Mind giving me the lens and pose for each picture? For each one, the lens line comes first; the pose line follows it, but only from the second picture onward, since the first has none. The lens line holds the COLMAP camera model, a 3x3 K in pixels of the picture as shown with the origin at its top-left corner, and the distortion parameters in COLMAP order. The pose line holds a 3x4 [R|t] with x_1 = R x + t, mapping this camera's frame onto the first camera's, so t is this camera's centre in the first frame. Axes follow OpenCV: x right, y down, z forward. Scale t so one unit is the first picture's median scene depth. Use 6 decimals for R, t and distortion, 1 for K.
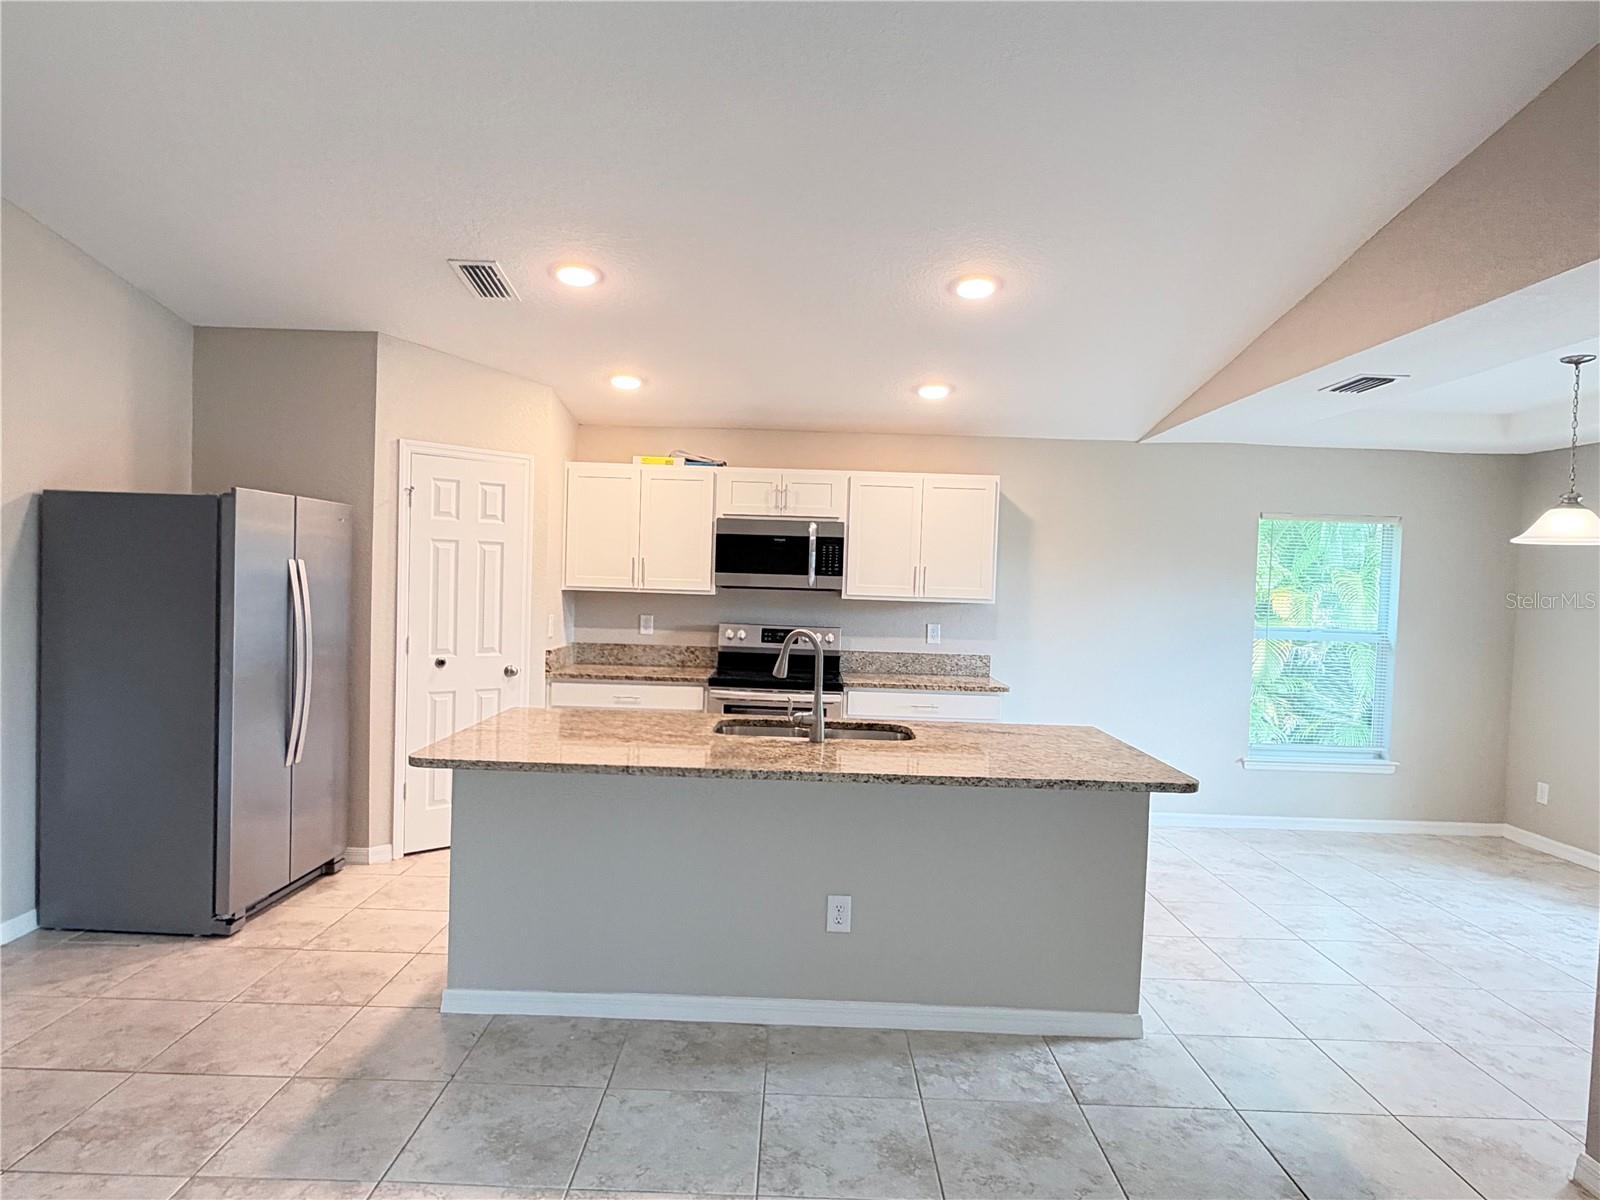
lens RADIAL K [[956.3, 0, 789.5], [0, 956.3, 603.5], [0, 0, 1]] dist [0.001031, 0.002179]
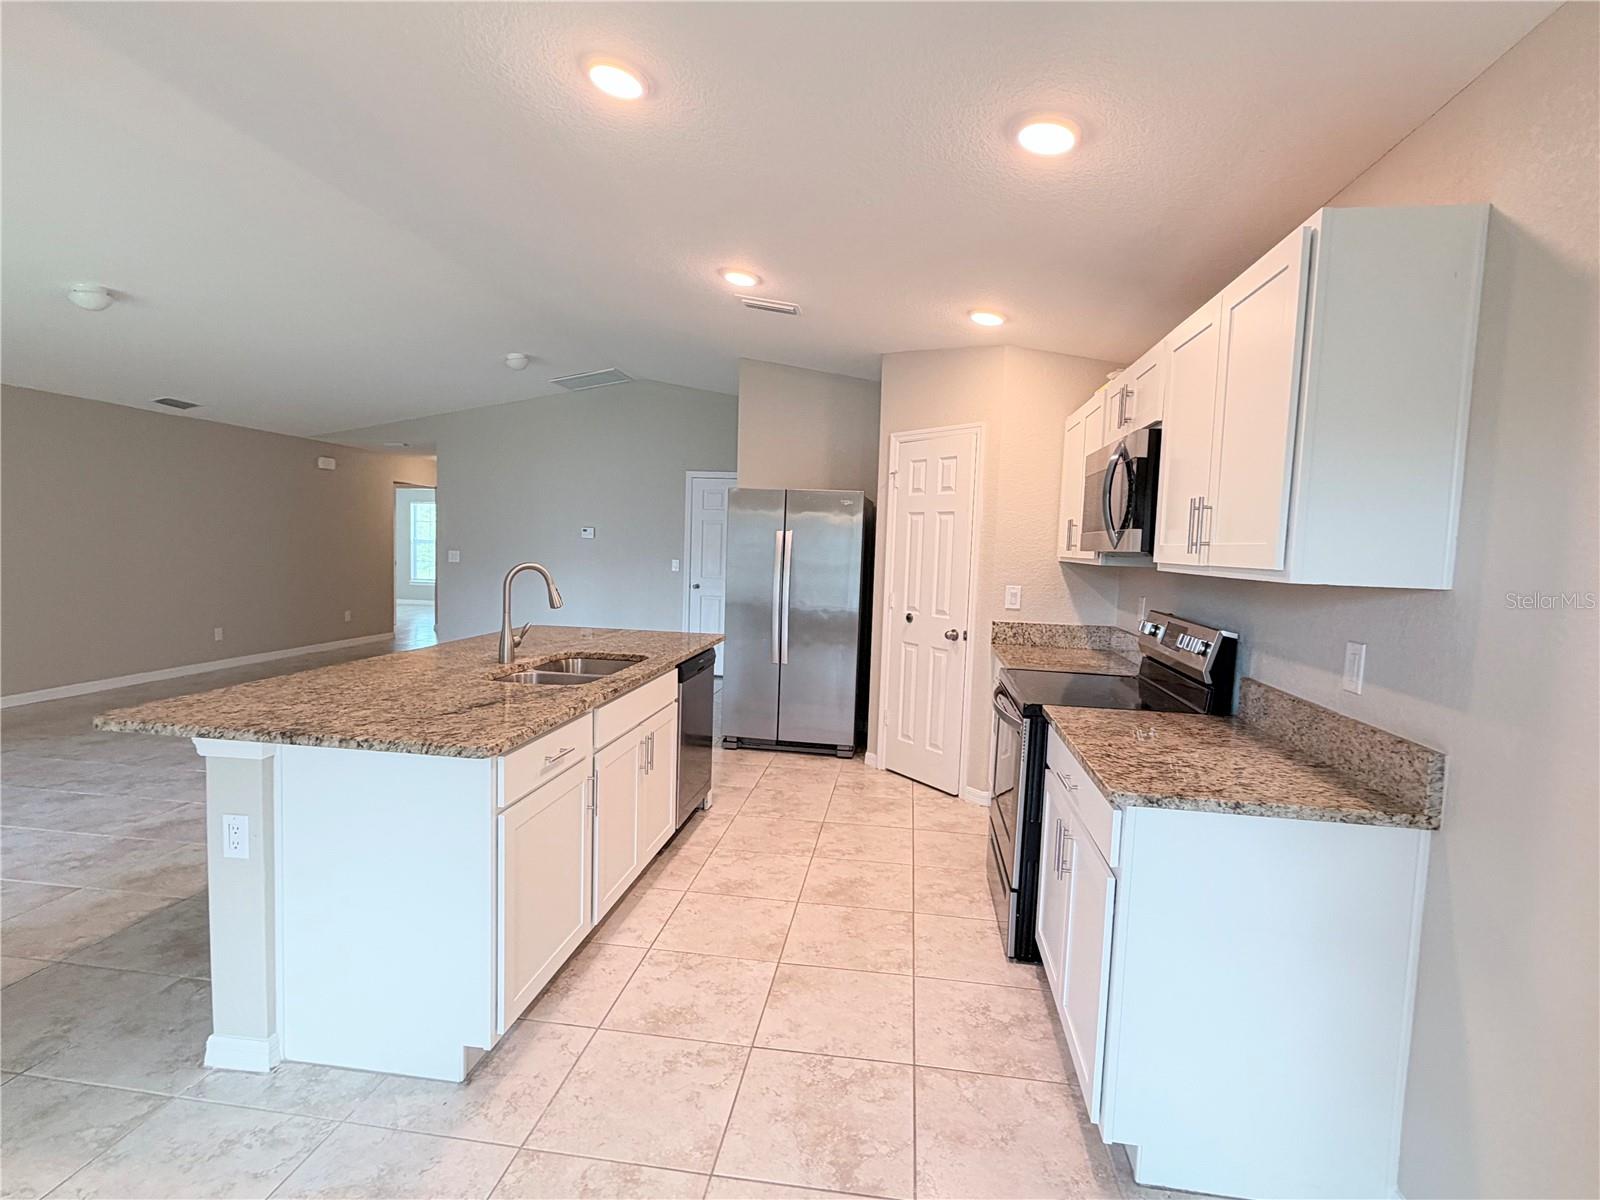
lens RADIAL K [[781.5, 0, 806.5], [0, 781.5, 604.1], [0, 0, 1]] dist [0.001015, 0.000449]
pose [[-0.127991, 0.040855, -0.990933, 0.566889], [-0.065225, 0.996641, 0.049515, 0.005138], [0.989628, 0.070971, -0.124896, 0.939759]]
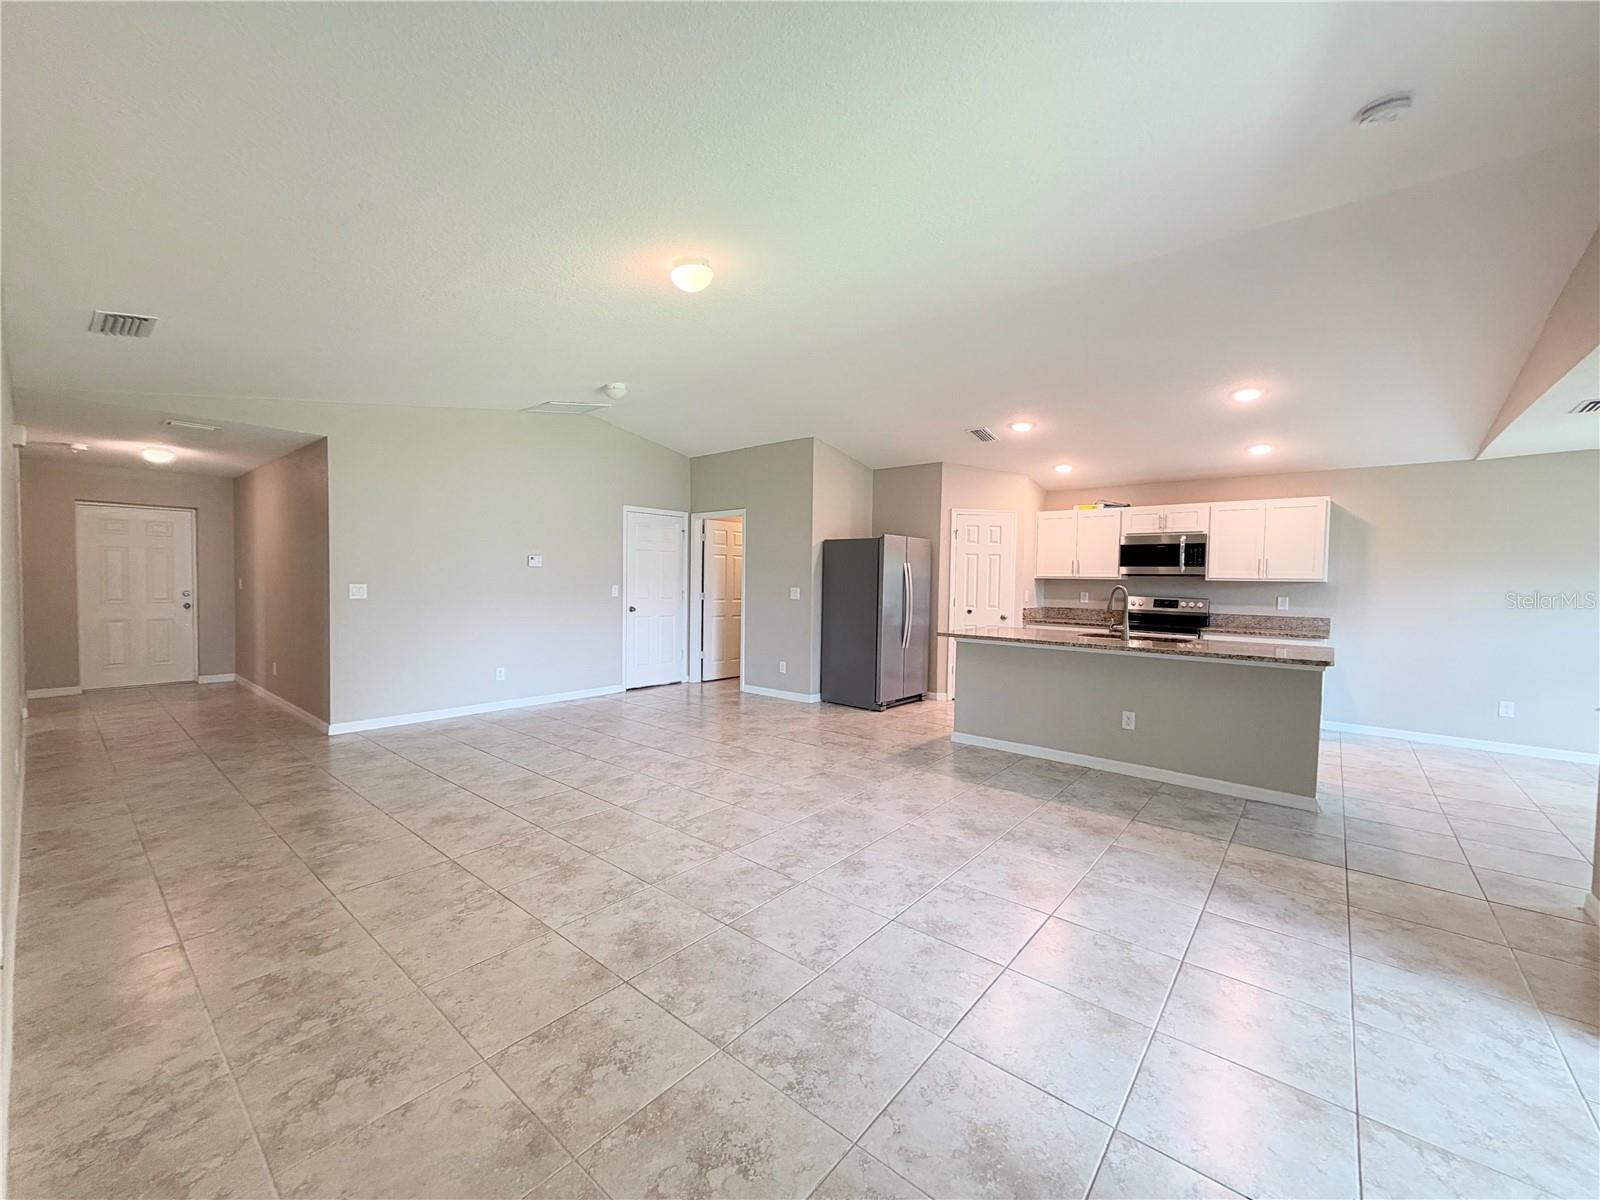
lens RADIAL K [[639.9, 0, 795.6], [0, 639.9, 600.3], [0, 0, 1]] dist [0.002850, -0.000260]
pose [[0.770984, 0.003433, -0.636846, 0.229368], [-0.010952, 0.999909, -0.007869, 0.049230], [0.636761, 0.013041, 0.770951, -0.325500]]
